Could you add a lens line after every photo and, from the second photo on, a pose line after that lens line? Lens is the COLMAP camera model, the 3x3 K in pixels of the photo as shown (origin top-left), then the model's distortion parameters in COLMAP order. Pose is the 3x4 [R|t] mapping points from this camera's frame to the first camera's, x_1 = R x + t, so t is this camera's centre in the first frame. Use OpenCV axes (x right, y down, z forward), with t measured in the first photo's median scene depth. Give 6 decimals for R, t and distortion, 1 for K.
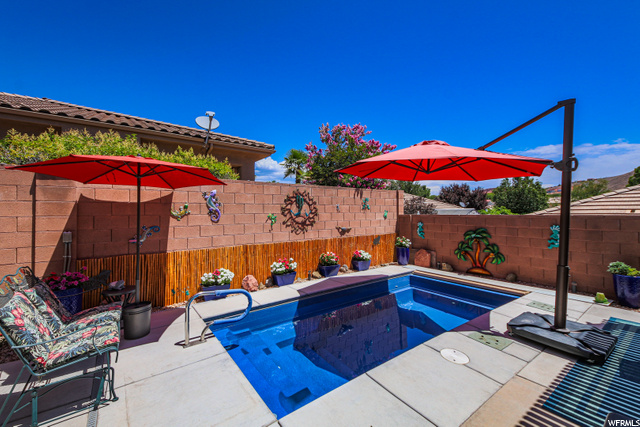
lens RADIAL K [[262.7, 0, 321.6], [0, 262.7, 211.7], [0, 0, 1]] dist [0.019523, -0.000438]
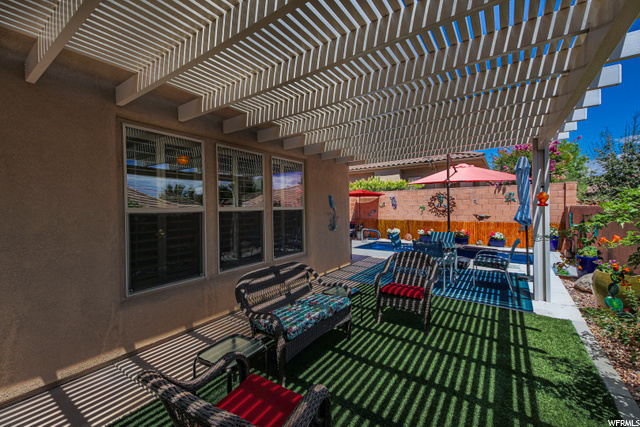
lens RADIAL K [[262.7, 0, 320.5], [0, 262.7, 211.0], [0, 0, 1]] dist [0.019523, -0.000438]
pose [[0.313251, 0.018287, -0.949494, 0.501023], [0.009012, 0.999712, 0.022227, -0.000390], [0.949627, -0.015520, 0.312996, -0.120441]]
